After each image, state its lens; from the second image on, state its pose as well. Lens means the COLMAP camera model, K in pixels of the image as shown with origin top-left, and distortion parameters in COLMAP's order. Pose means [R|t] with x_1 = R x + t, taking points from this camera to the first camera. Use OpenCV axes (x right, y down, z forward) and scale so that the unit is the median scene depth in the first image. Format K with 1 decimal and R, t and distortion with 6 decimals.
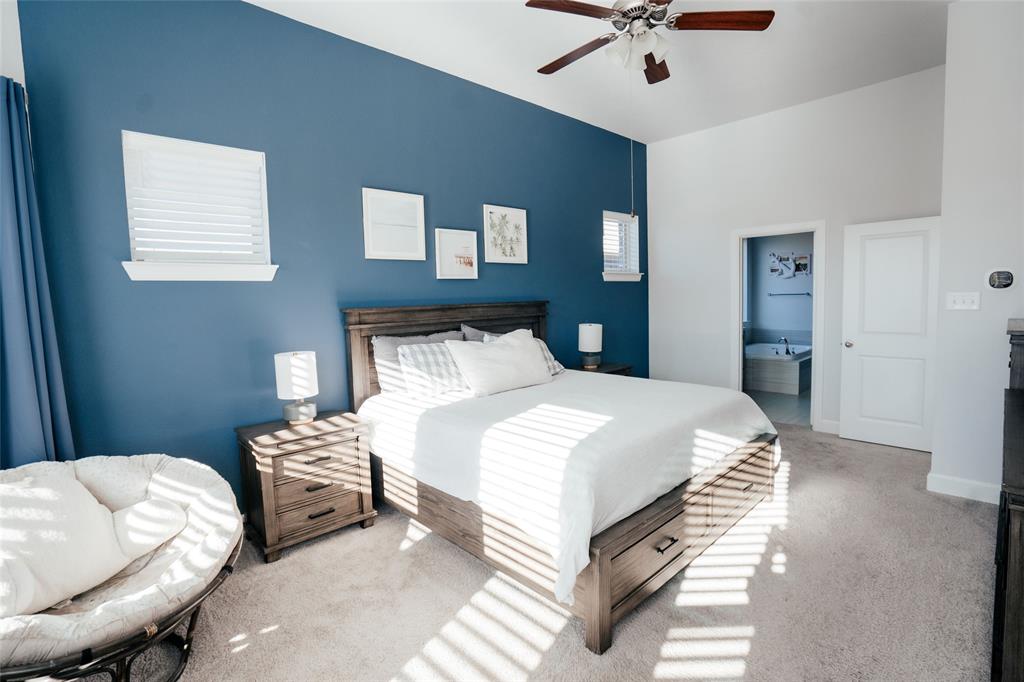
lens RADIAL K [[491.8, 0, 513.2], [0, 491.8, 332.8], [0, 0, 1]] dist [-0.059453, 0.022199]
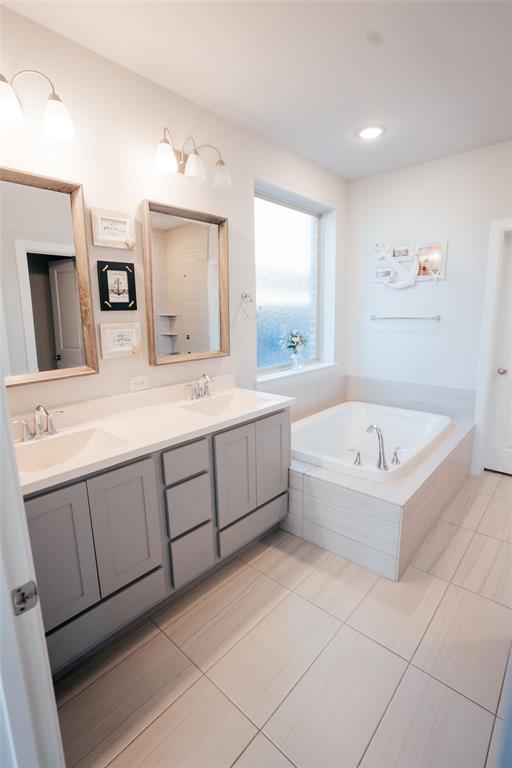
lens RADIAL K [[368.8, 0, 256.0], [0, 368.8, 384.0], [0, 0, 1]] dist [-0.059453, 0.022199]
pose [[0.996729, -0.007875, 0.080431, 0.084380], [-0.000870, 0.994139, 0.108108, -0.011390], [-0.080811, -0.107825, 0.990880, 0.136589]]
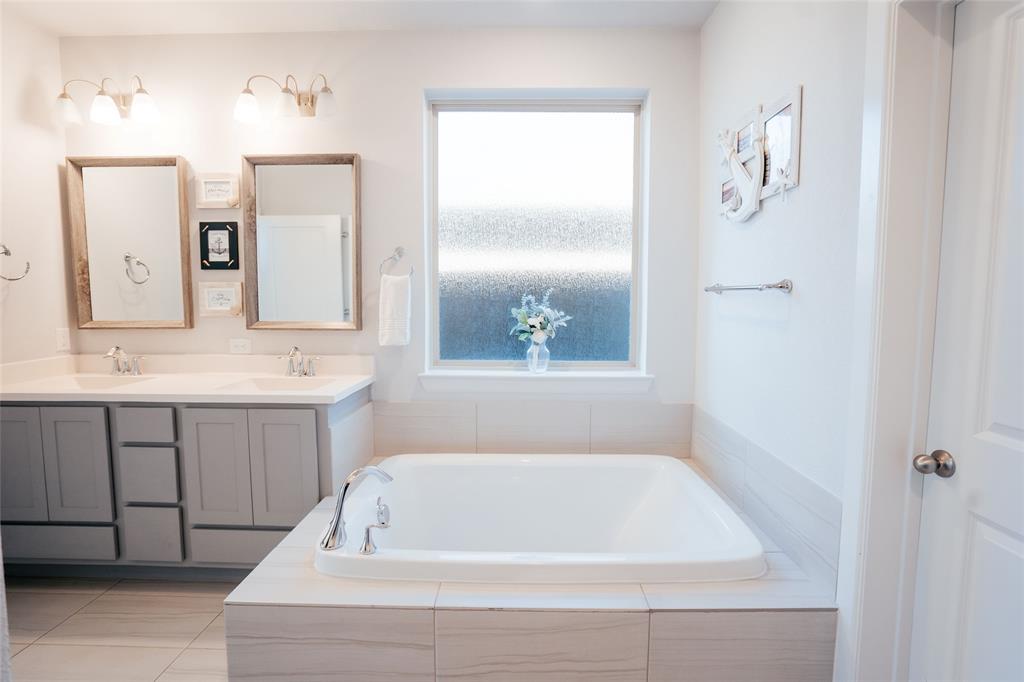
lens RADIAL K [[491.8, 0, 513.2], [0, 491.8, 332.8], [0, 0, 1]] dist [-0.059453, 0.022199]
pose [[0.713560, 0.081627, -0.695822, 0.154087], [-0.079875, 0.996192, 0.034953, -0.013094], [0.696026, 0.030638, 0.717363, 0.174713]]
